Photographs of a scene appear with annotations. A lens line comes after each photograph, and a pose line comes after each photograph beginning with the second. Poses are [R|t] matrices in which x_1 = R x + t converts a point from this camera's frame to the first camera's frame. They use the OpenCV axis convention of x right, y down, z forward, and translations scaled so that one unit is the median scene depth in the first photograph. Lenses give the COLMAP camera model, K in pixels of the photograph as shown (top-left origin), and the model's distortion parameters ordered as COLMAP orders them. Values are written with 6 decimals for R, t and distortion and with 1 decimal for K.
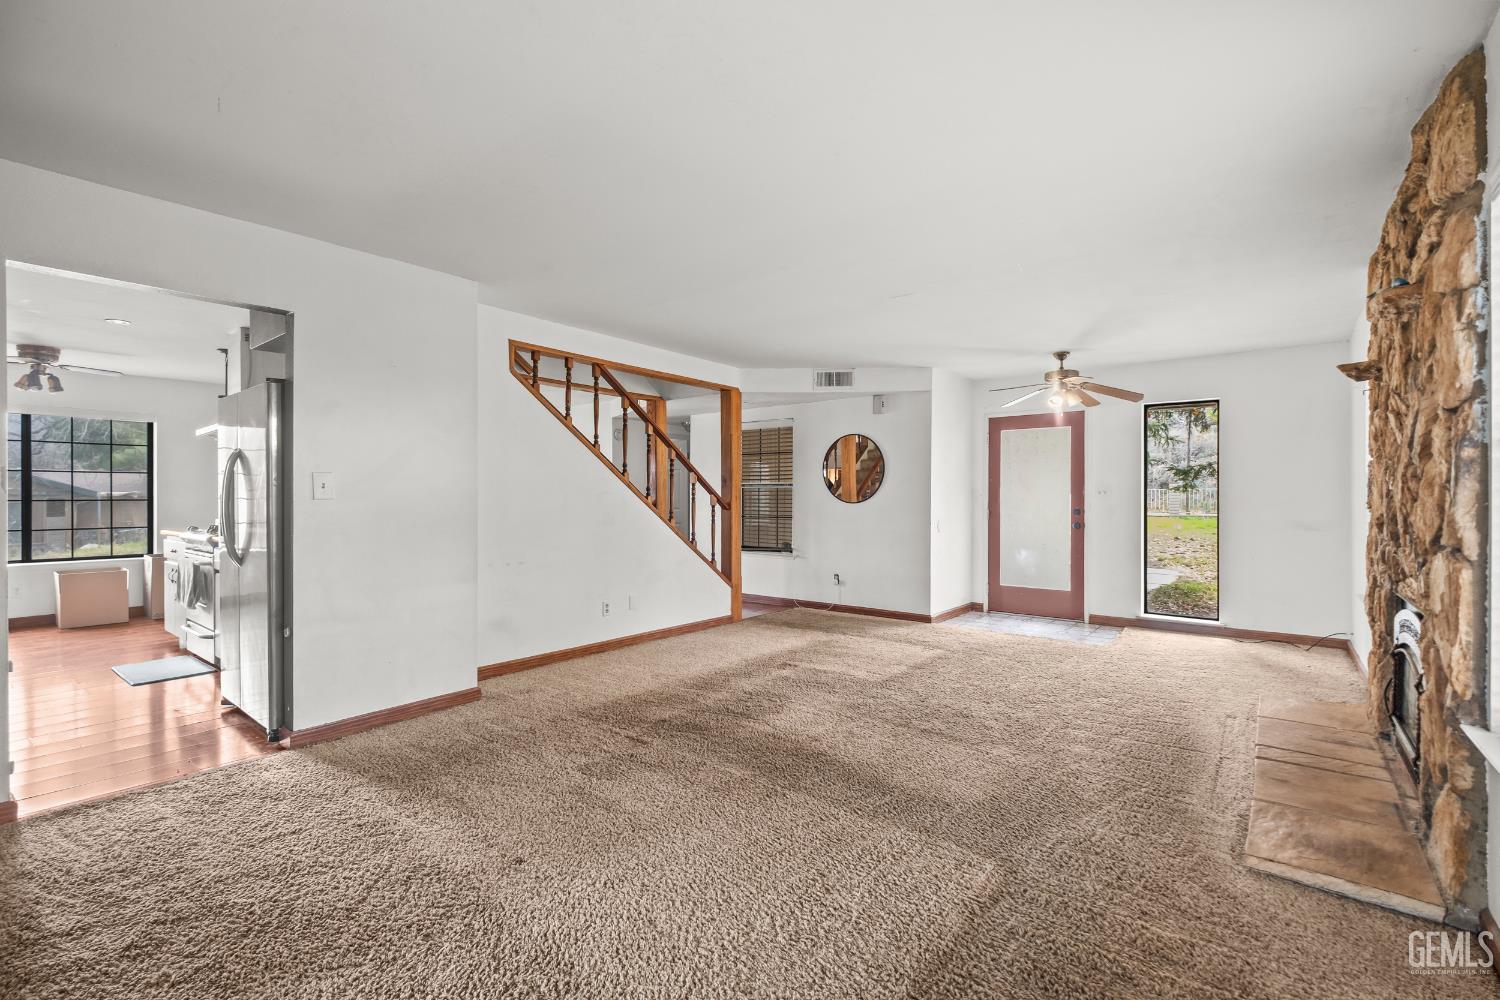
lens RADIAL K [[661.4, 0, 745.4], [0, 661.4, 503.5], [0, 0, 1]] dist [0.000130, -0.000582]
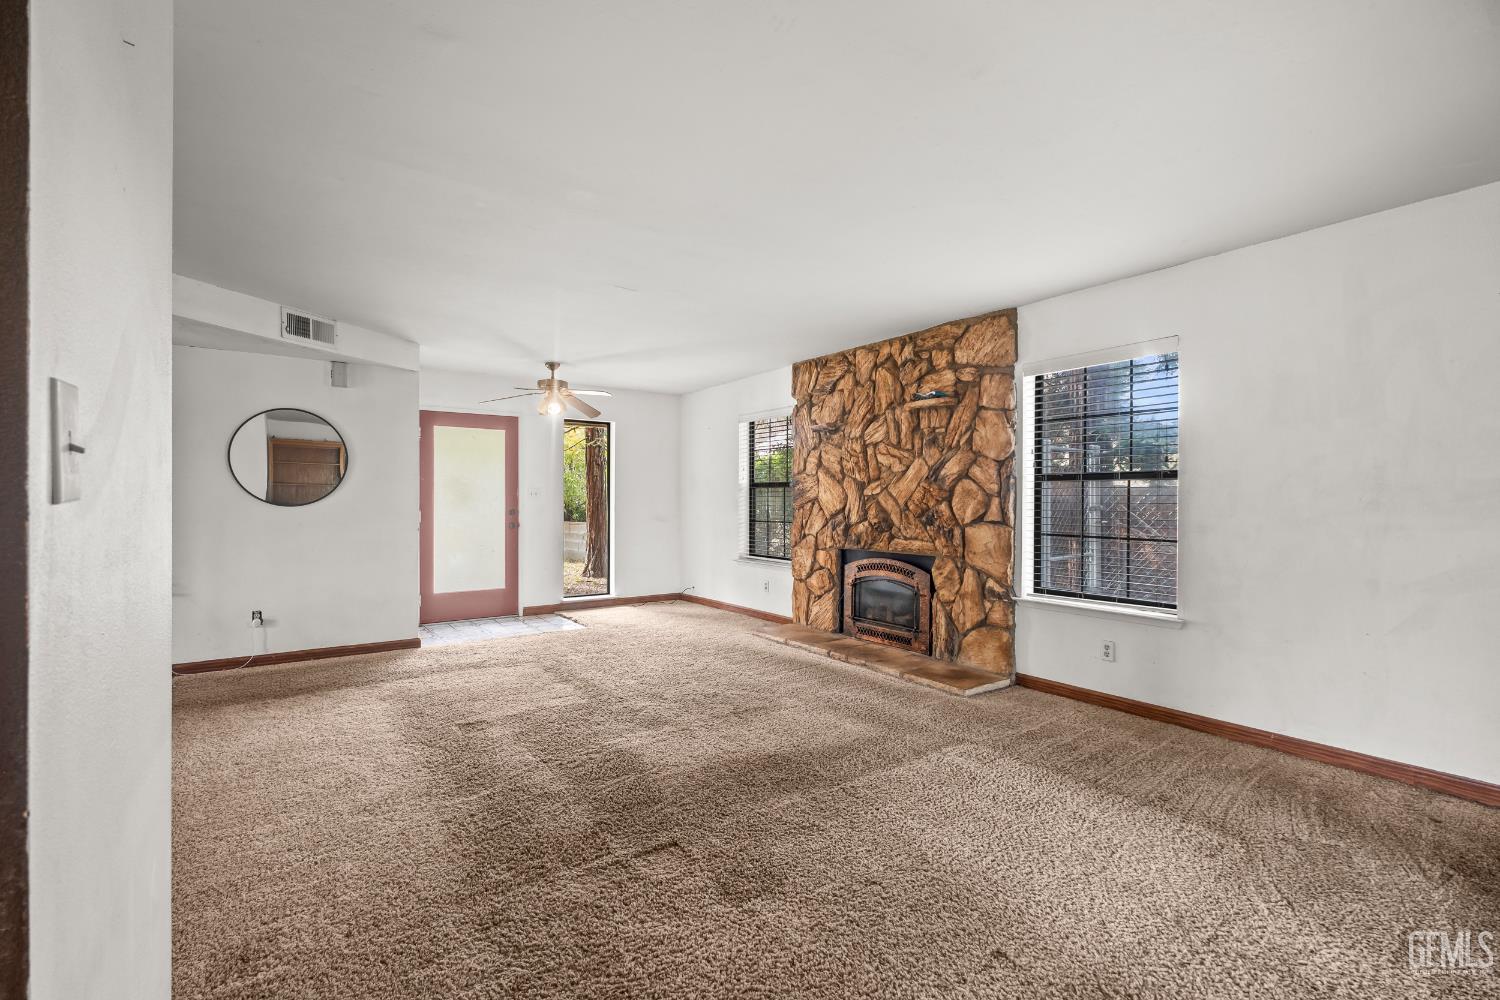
lens RADIAL K [[652.6, 0, 750.0], [0, 652.6, 500.0], [0, 0, 1]] dist [0.002652, 0.000105]
pose [[0.276248, -0.001337, 0.961085, -0.550873], [0.006540, 0.999978, -0.000488, -0.005099], [-0.961064, 0.006420, 0.276251, 0.494051]]
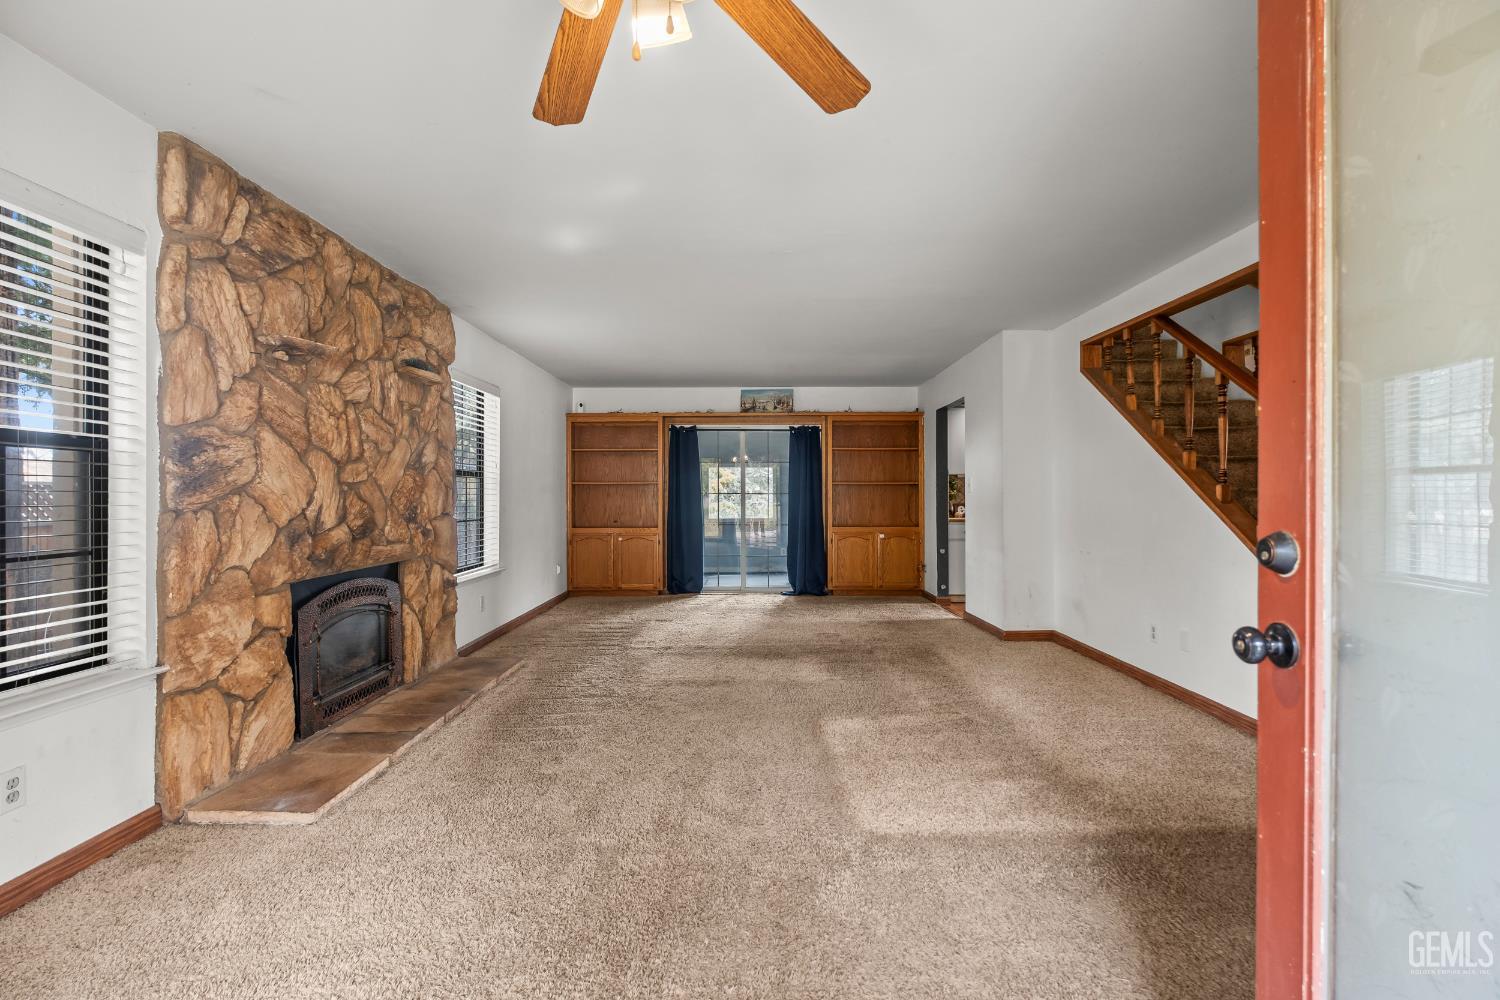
lens RADIAL K [[661.4, 0, 745.4], [0, 661.4, 503.5], [0, 0, 1]] dist [0.000130, -0.000582]
pose [[-0.786637, 0.009026, -0.617350, 0.704160], [-0.001659, 0.999859, 0.016732, -0.003100], [0.617414, 0.014186, -0.786510, 1.444740]]
